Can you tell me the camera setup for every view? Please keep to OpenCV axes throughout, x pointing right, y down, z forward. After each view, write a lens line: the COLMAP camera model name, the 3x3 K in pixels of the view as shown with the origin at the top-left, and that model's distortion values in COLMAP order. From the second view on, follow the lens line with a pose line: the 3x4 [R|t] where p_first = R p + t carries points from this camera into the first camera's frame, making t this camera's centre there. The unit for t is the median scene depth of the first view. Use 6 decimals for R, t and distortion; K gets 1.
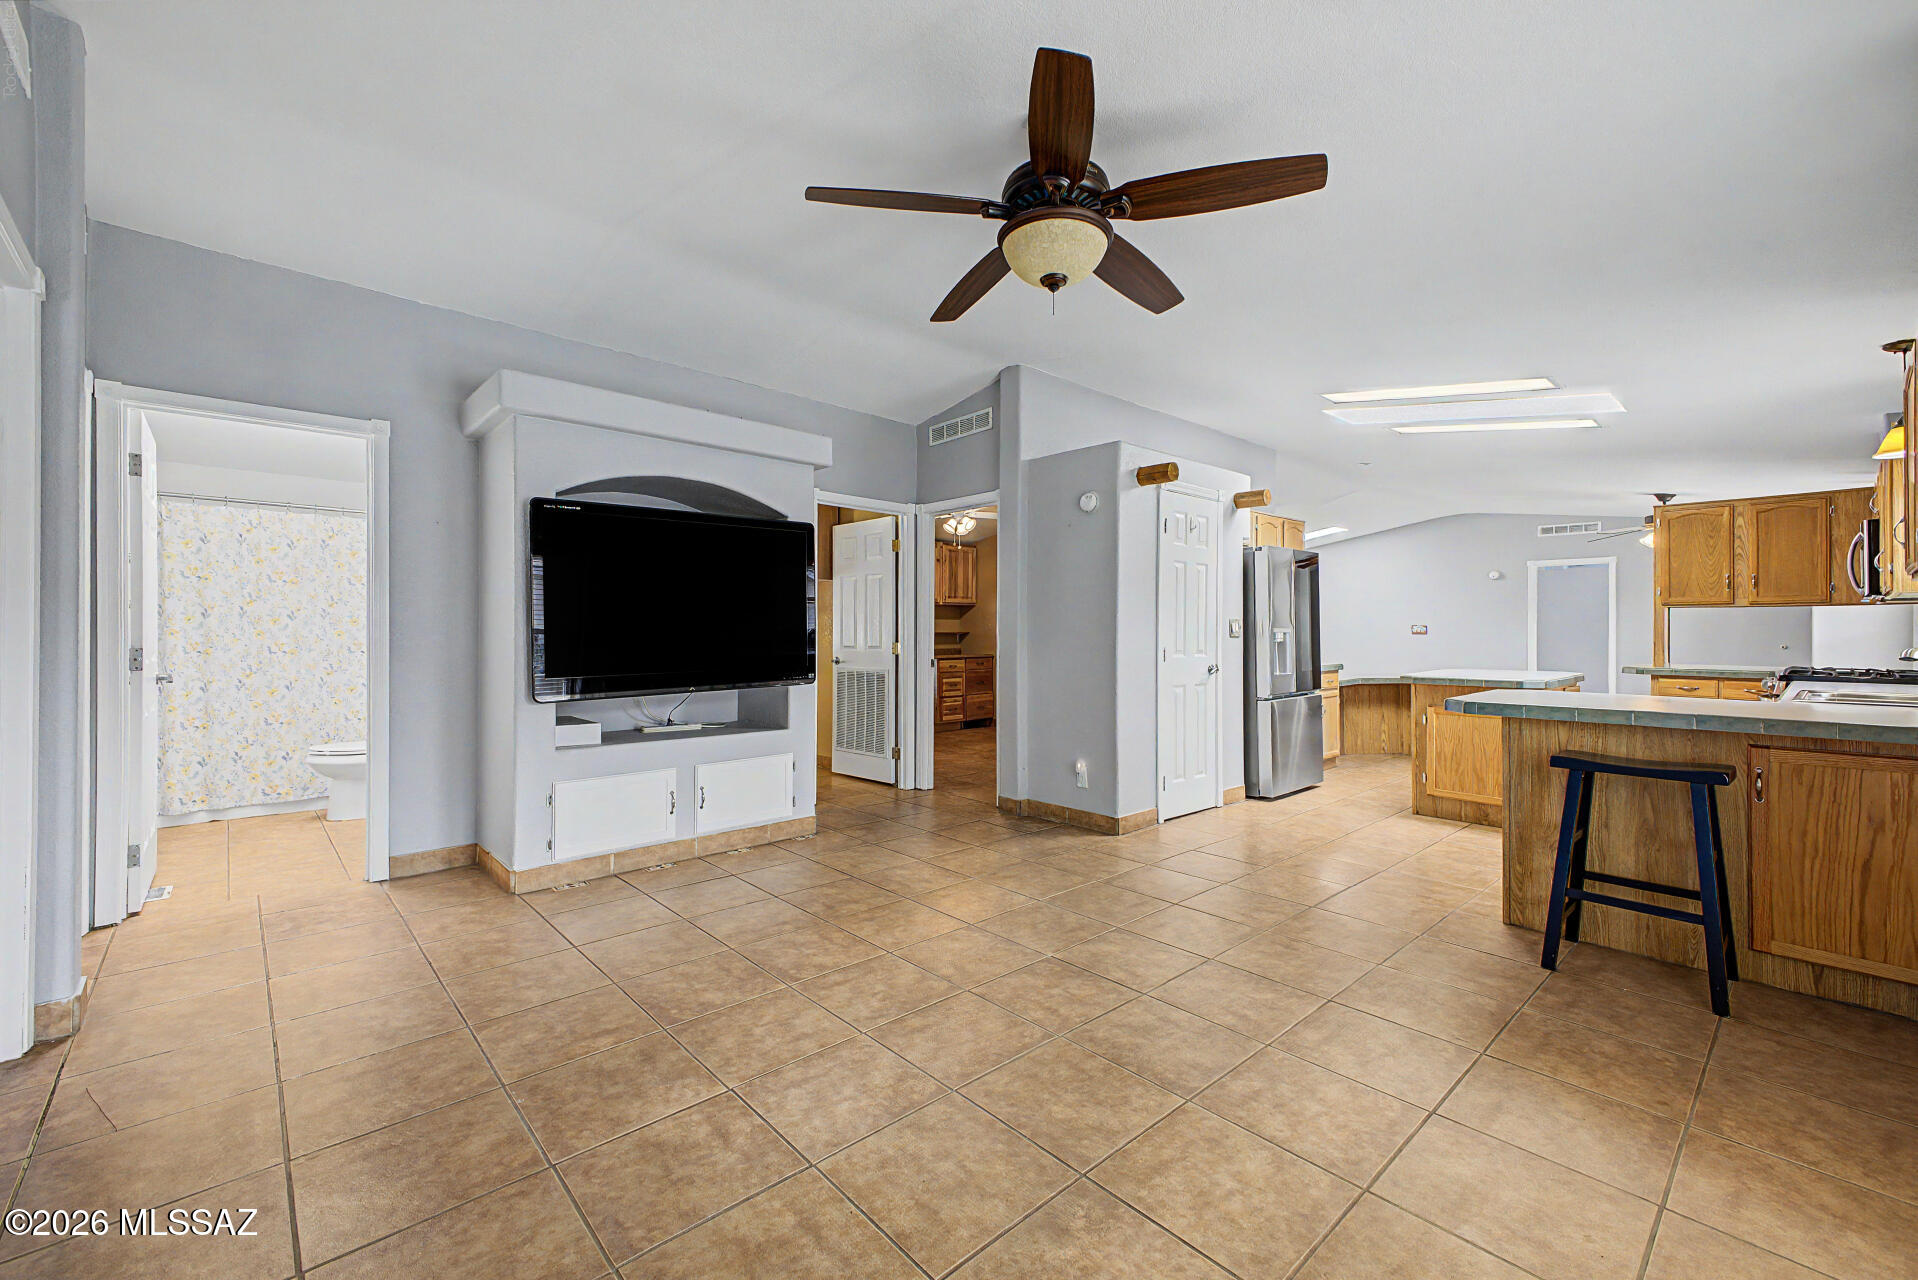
lens RADIAL K [[785.4, 0, 950.5], [0, 785.4, 637.0], [0, 0, 1]] dist [0.024137, 0.000175]
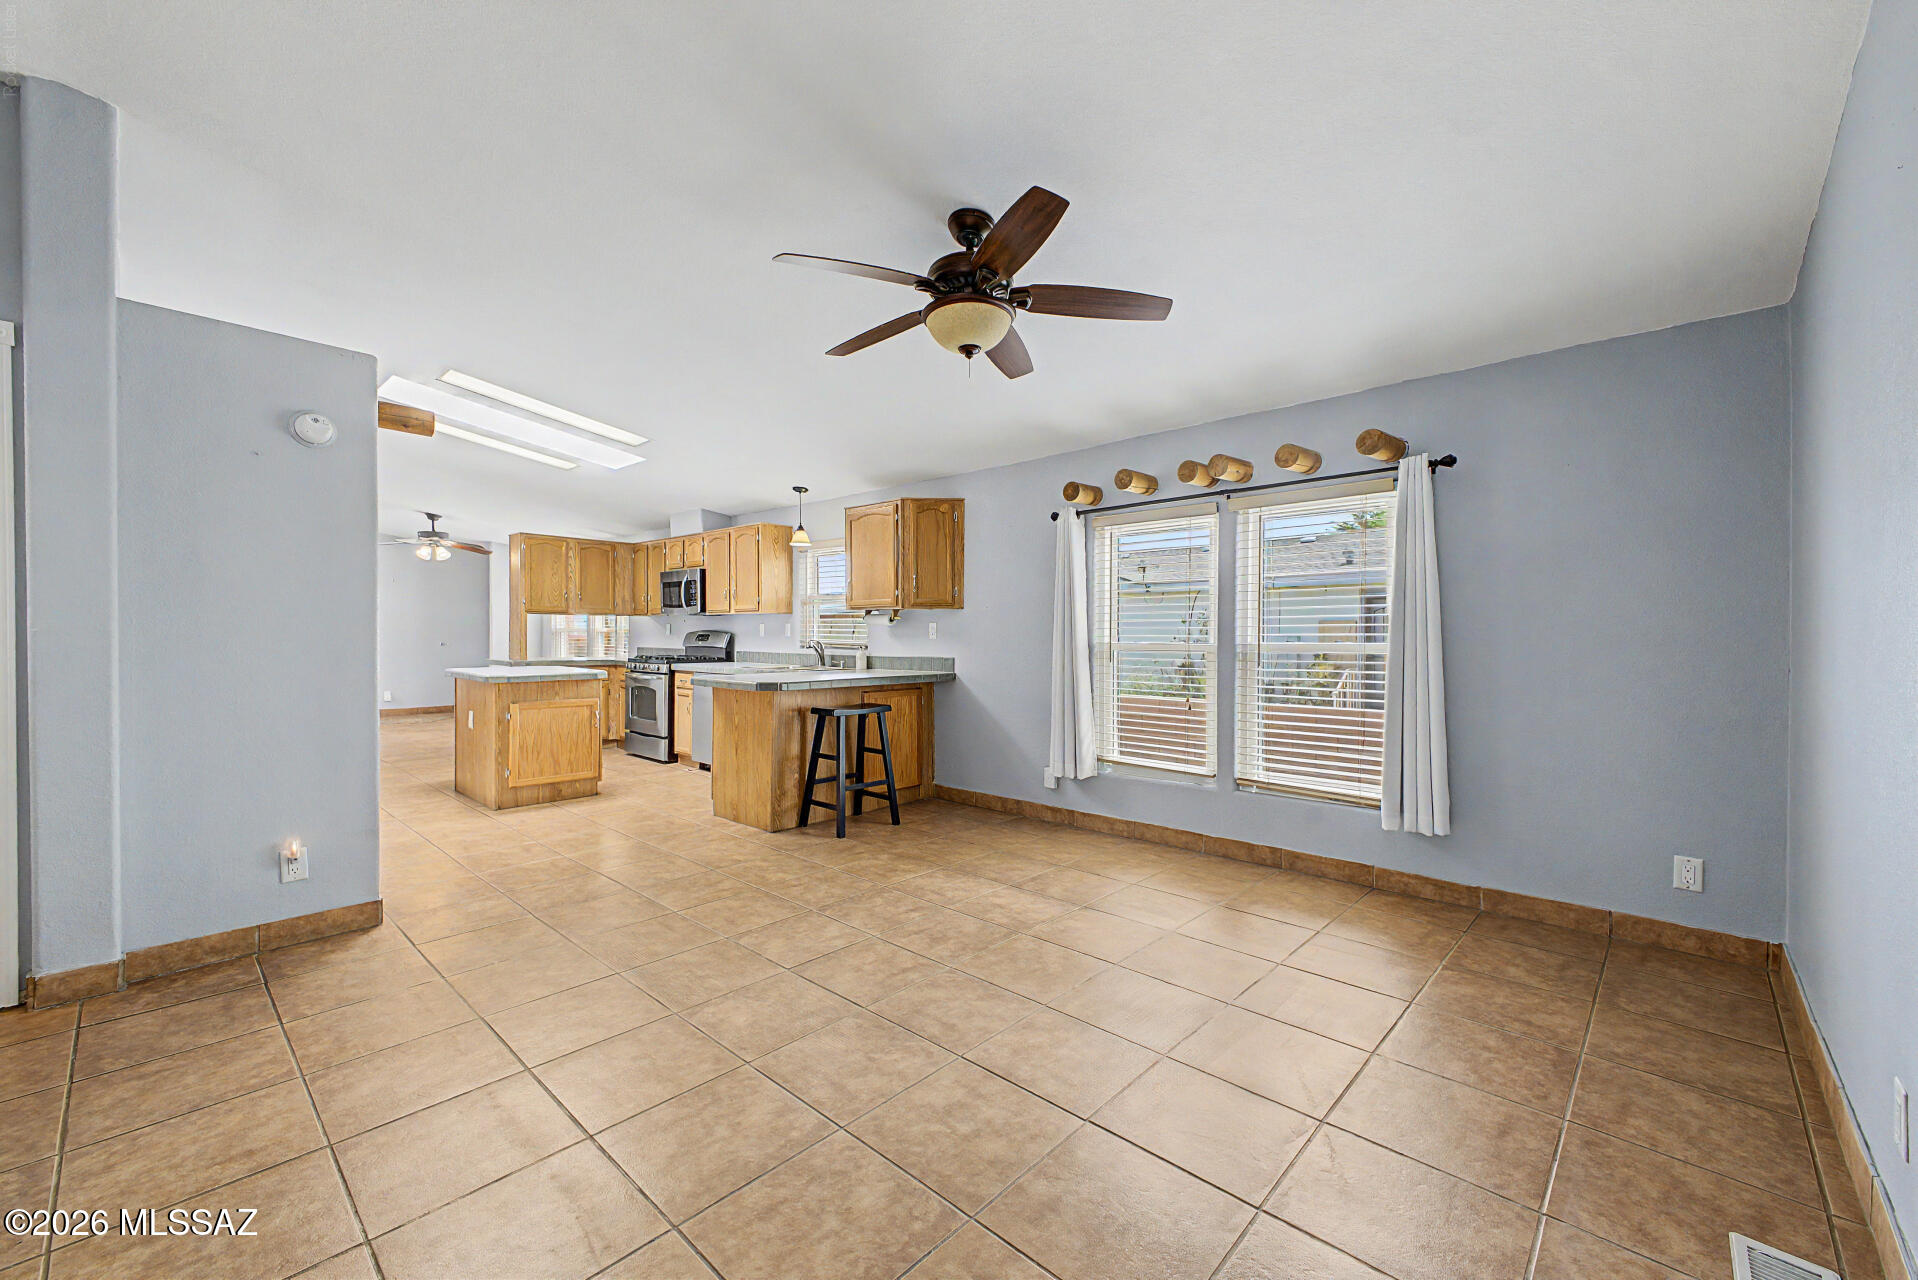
lens RADIAL K [[785.4, 0, 959.4], [0, 785.4, 634.3], [0, 0, 1]] dist [0.024137, 0.000175]
pose [[-0.092407, -0.001889, 0.995720, -0.799157], [0.005242, 0.999983, 0.002383, -0.004431], [-0.995708, 0.005440, -0.092396, 0.826093]]
